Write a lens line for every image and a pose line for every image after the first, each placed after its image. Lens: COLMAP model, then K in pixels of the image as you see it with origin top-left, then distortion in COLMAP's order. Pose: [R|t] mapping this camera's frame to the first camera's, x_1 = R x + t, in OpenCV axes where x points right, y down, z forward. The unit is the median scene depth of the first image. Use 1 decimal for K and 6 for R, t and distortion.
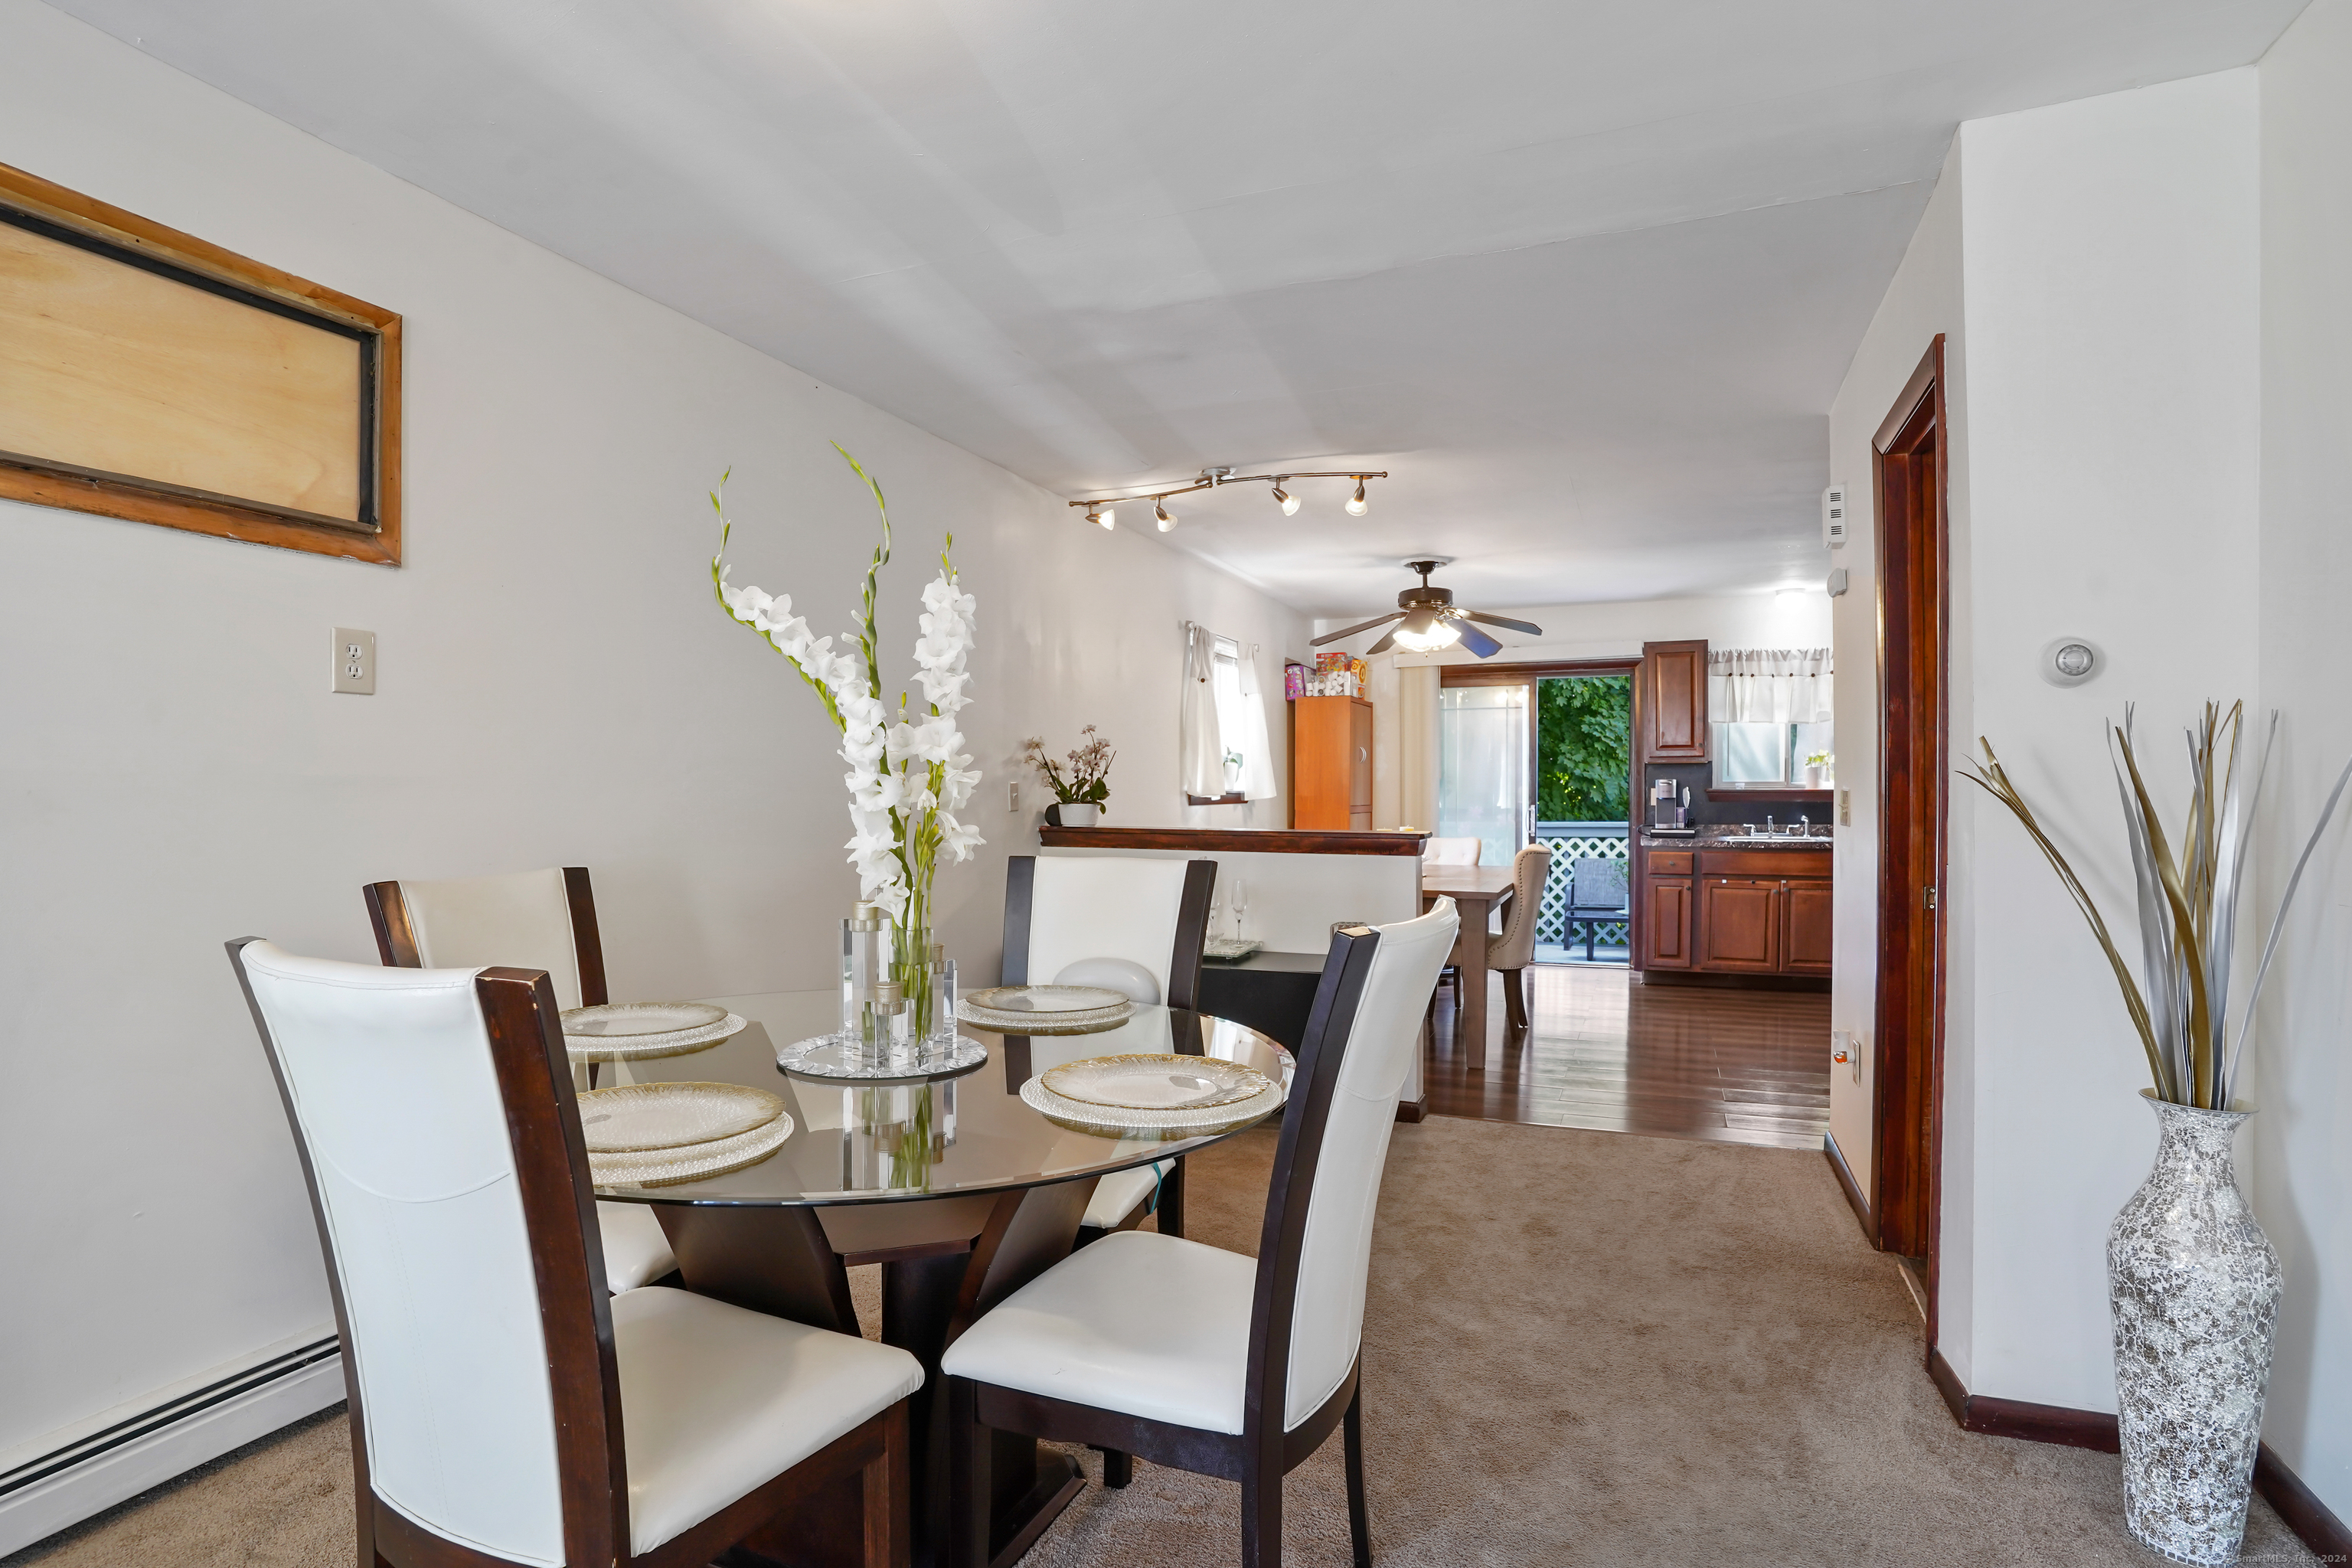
lens RADIAL K [[1193.7, 0, 1164.3], [0, 1193.7, 838.5], [0, 0, 1]] dist [-0.075049, 0.035475]
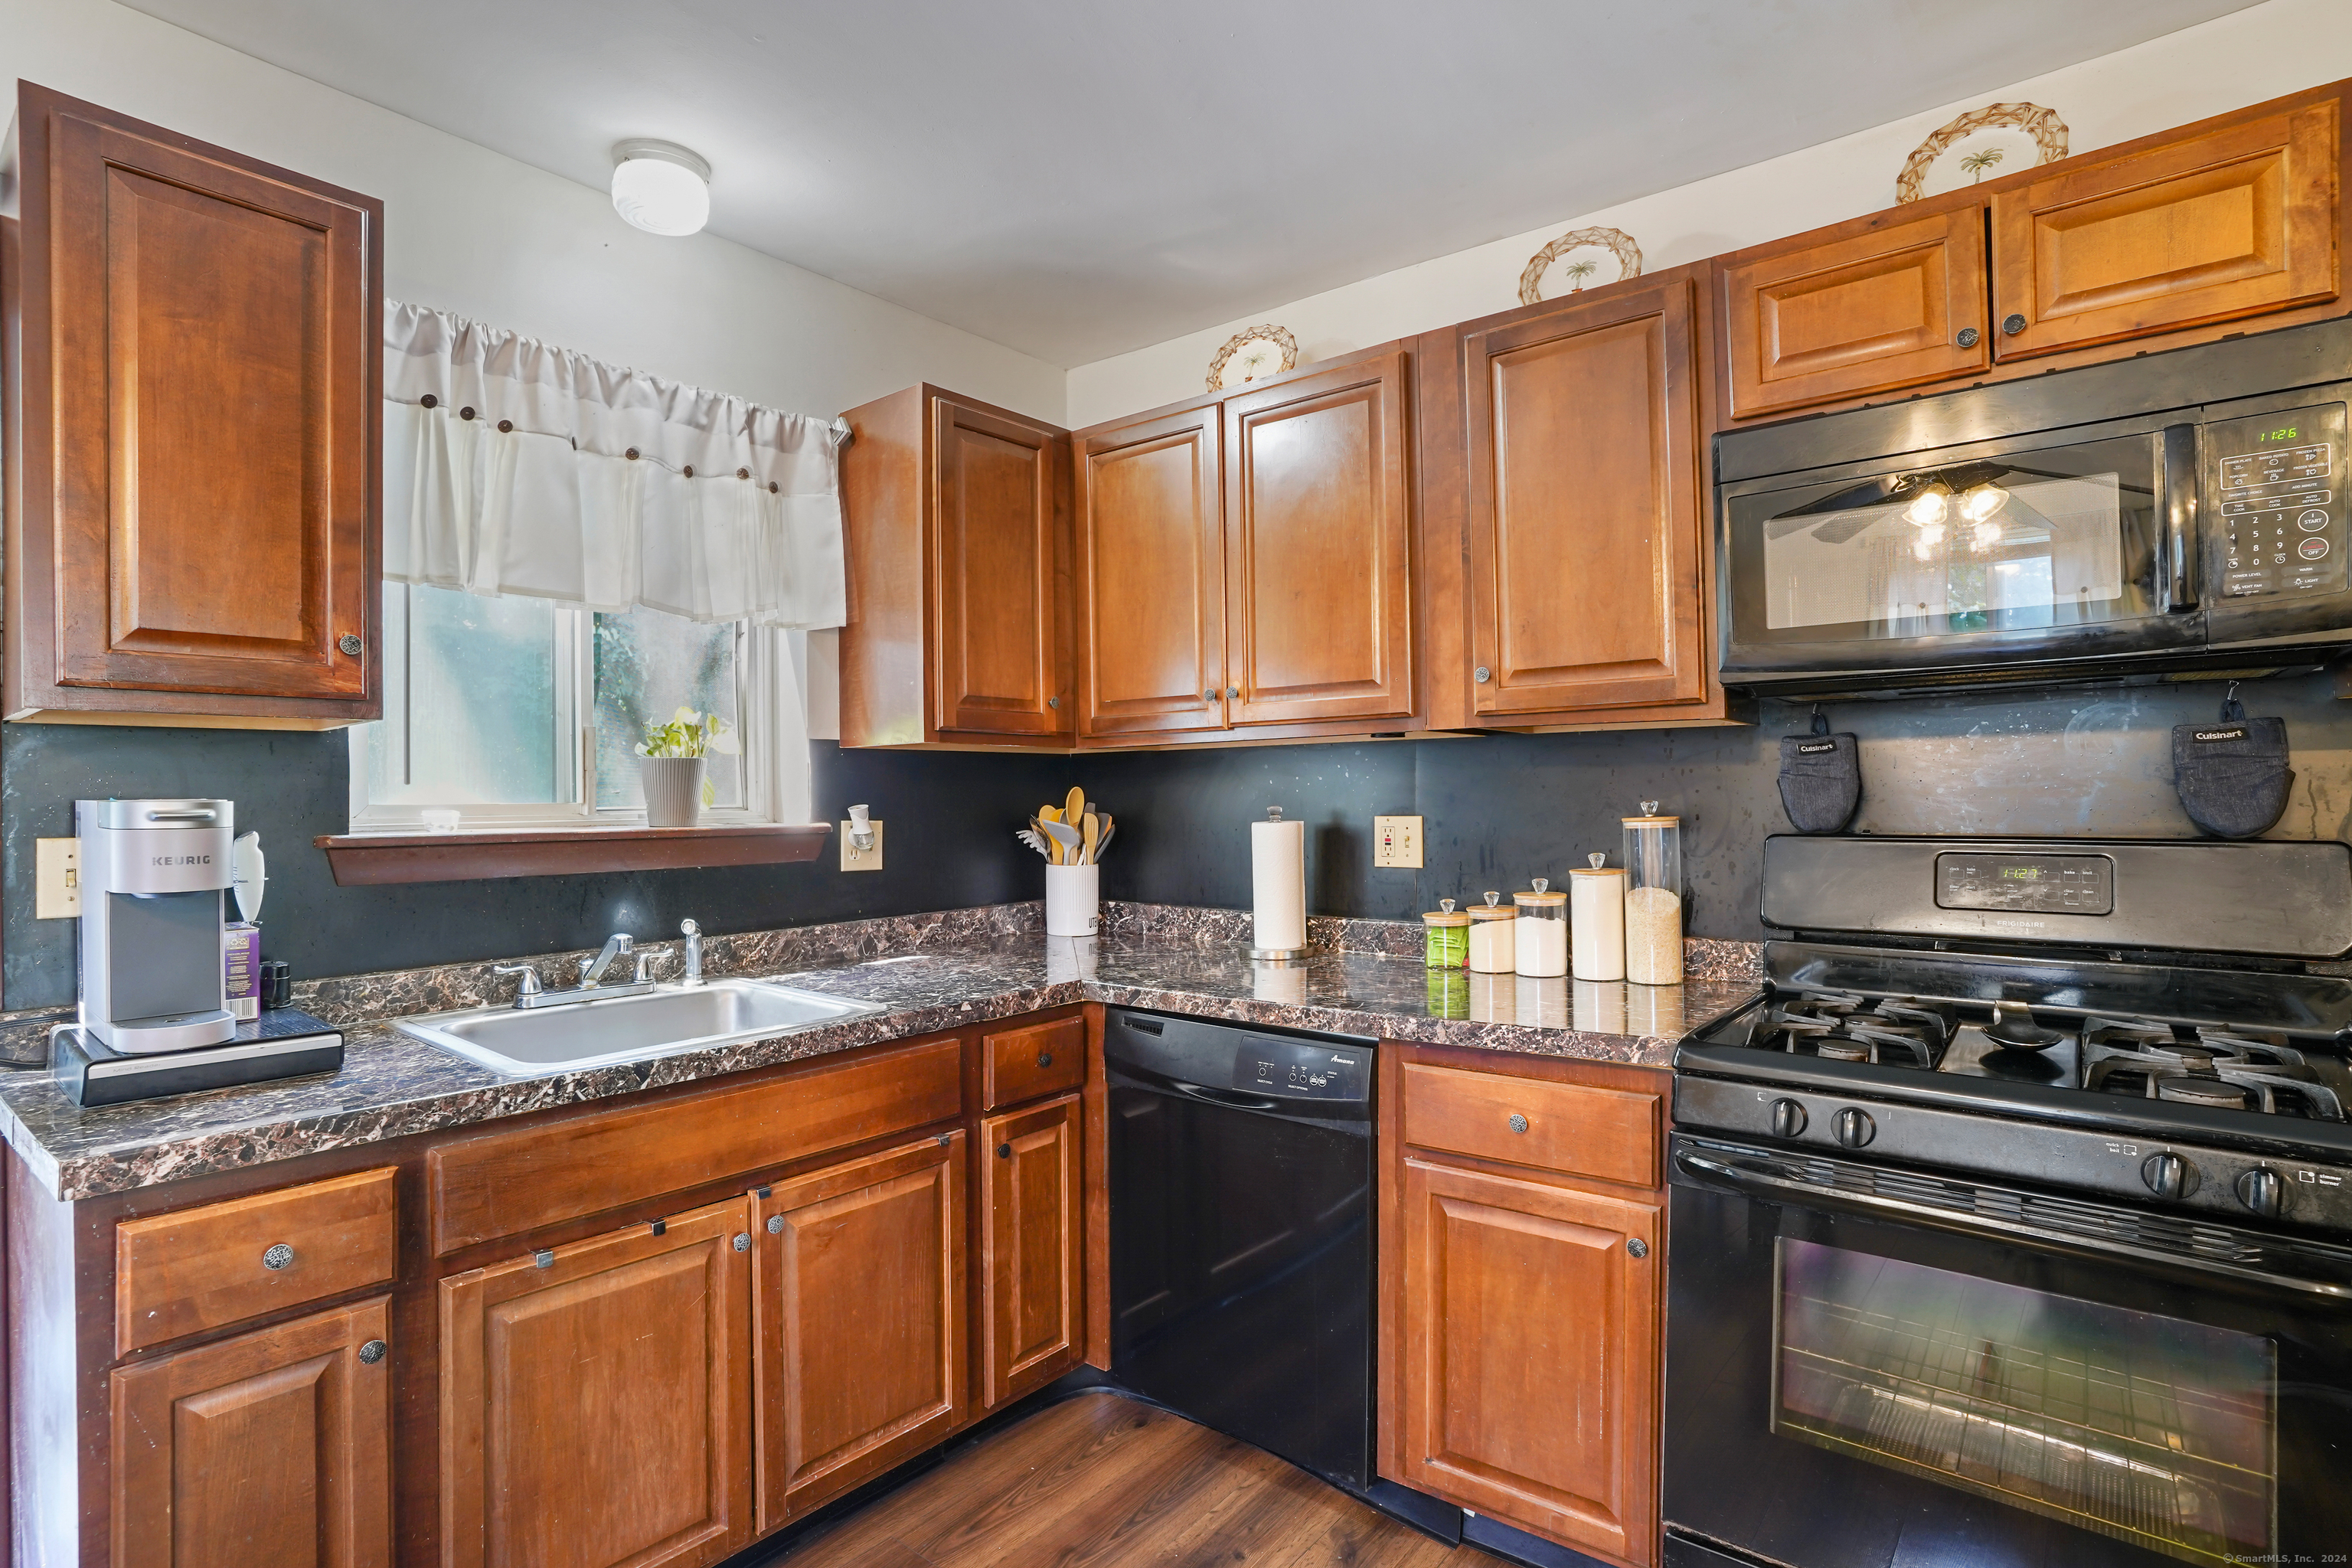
lens RADIAL K [[1174.5, 0, 1176.0], [0, 1174.5, 784.0], [0, 0, 1]] dist [-0.076152, 0.034416]
pose [[0.282983, 0.011311, 0.959058, 0.279995], [0.046375, 0.998600, -0.025461, -0.038641], [-0.958003, 0.051681, 0.282062, 0.757424]]
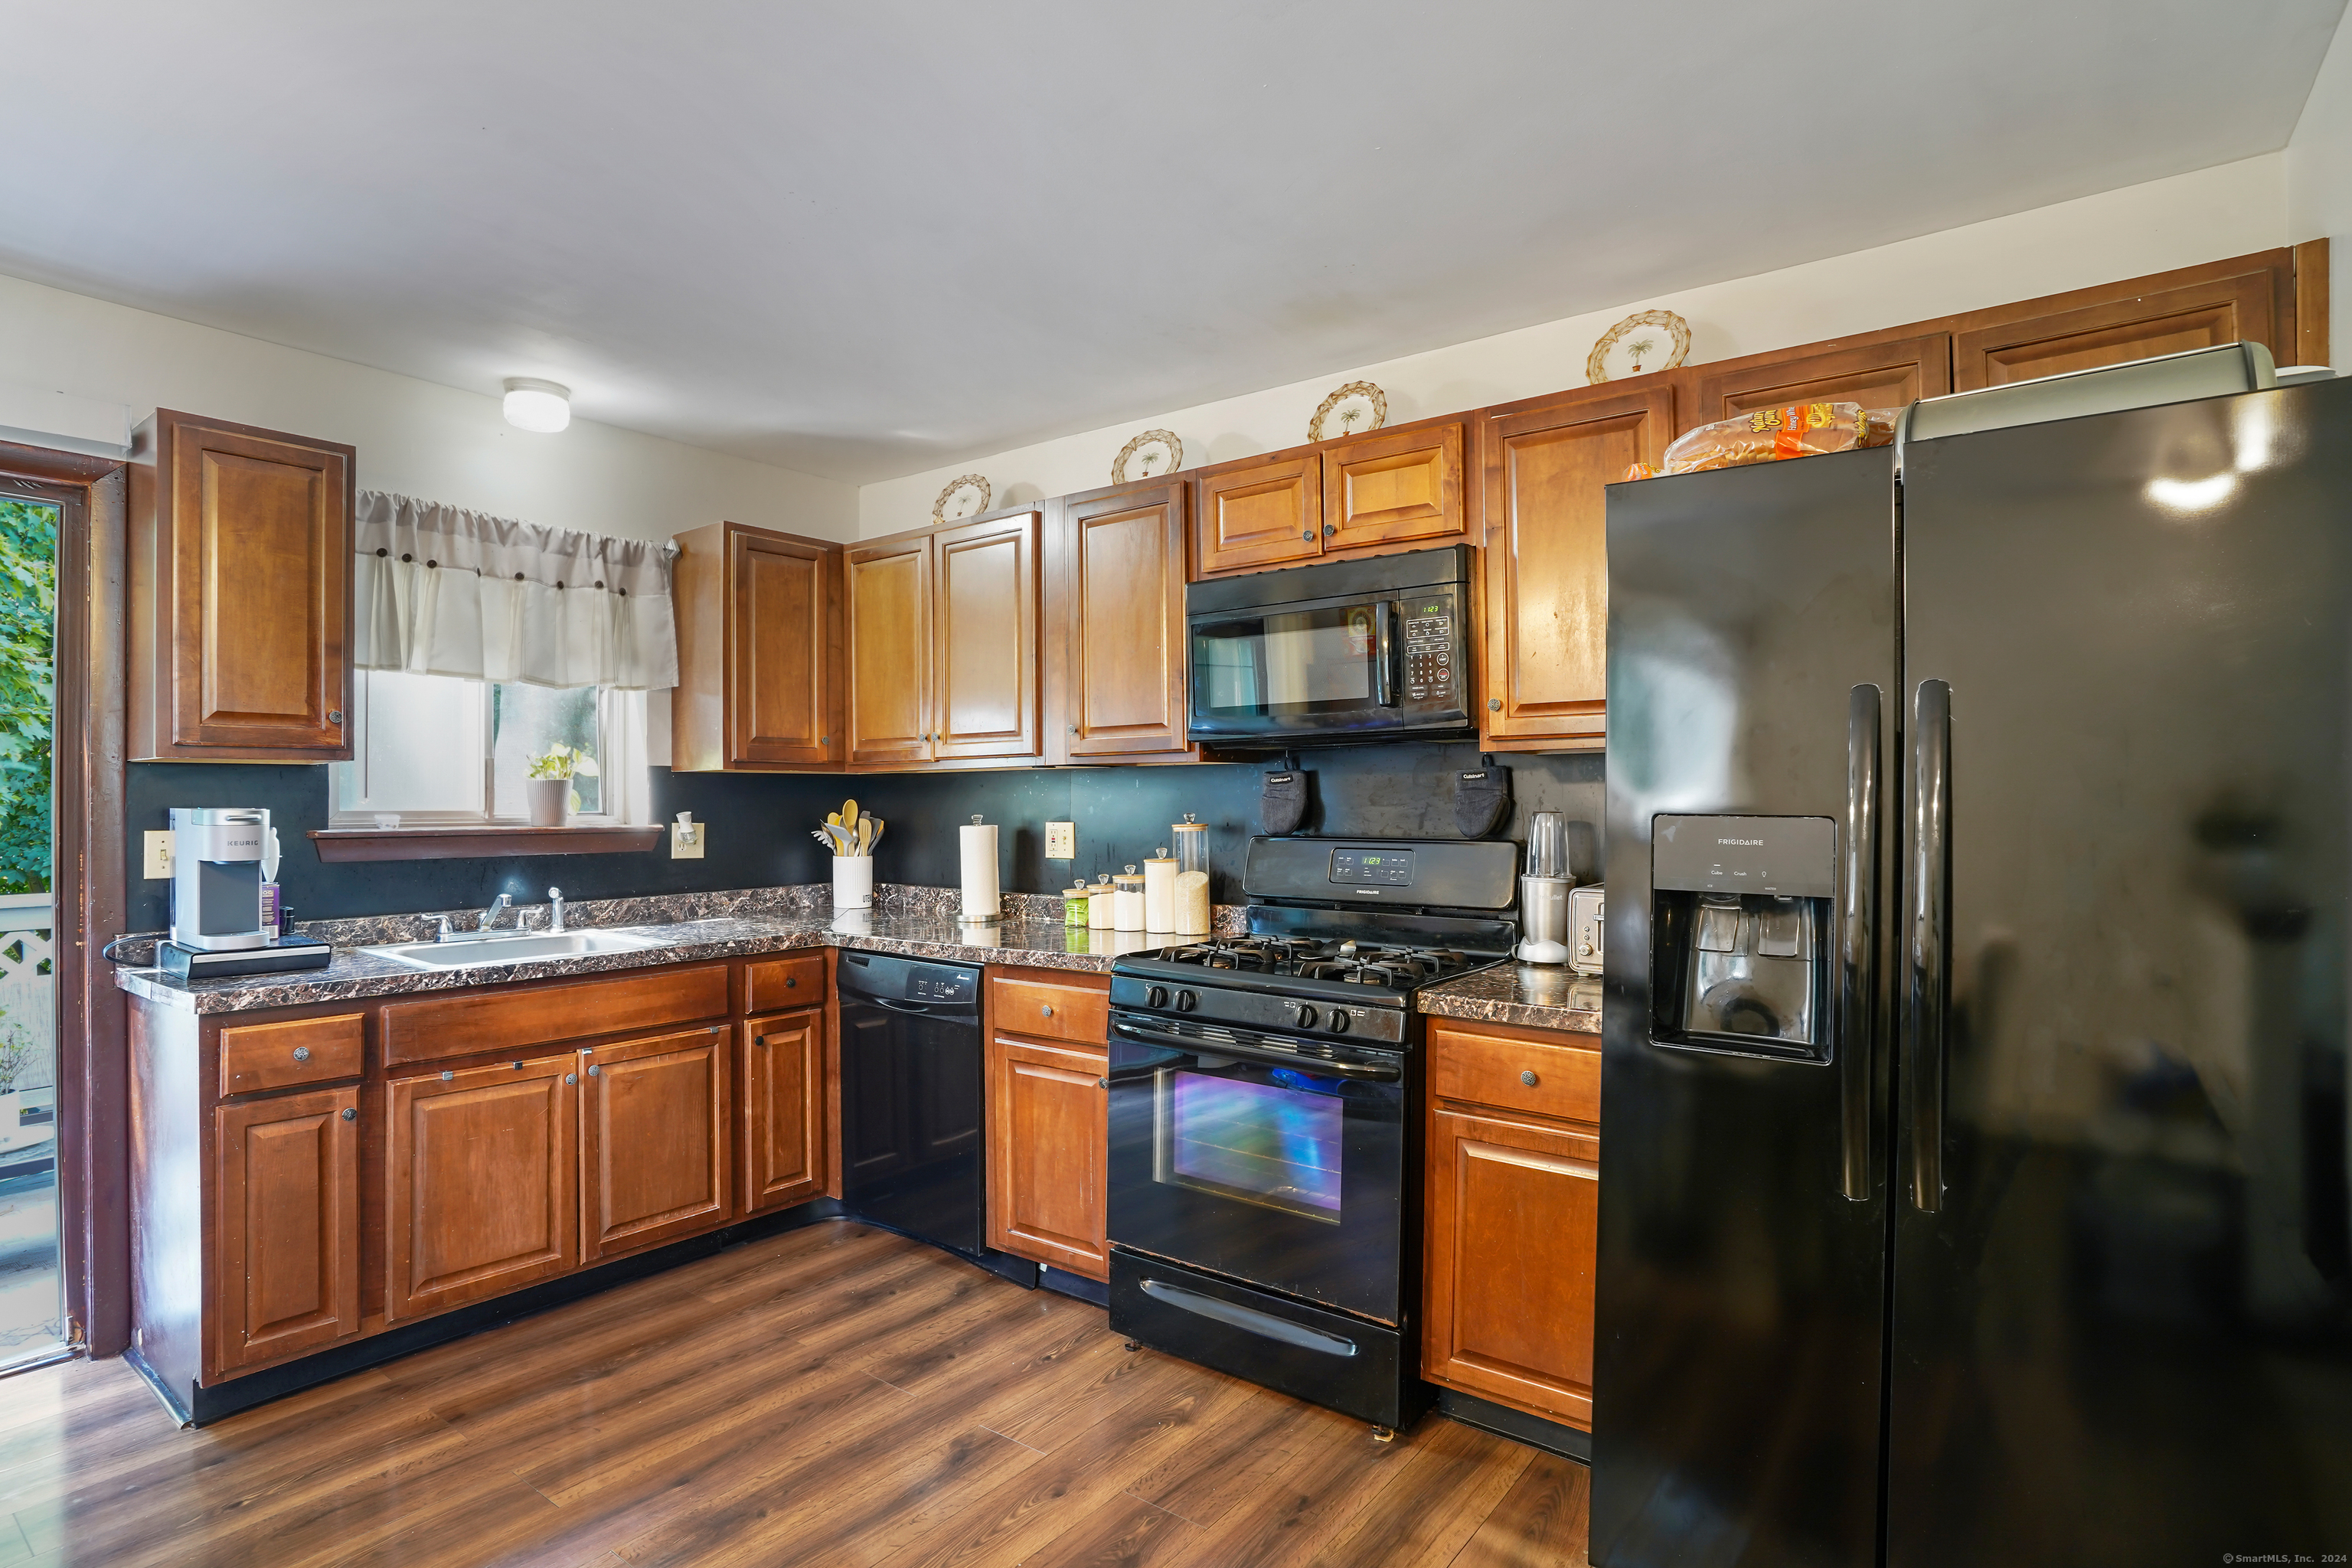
lens RADIAL K [[1203.0, 0, 1176.0], [0, 1203.0, 784.0], [0, 0, 1]] dist [-0.077580, 0.037305]
pose [[0.254954, 0.015916, 0.966822, 0.155083], [0.040586, 0.998807, -0.027145, -0.035423], [-0.966101, 0.046160, 0.254004, 0.618593]]
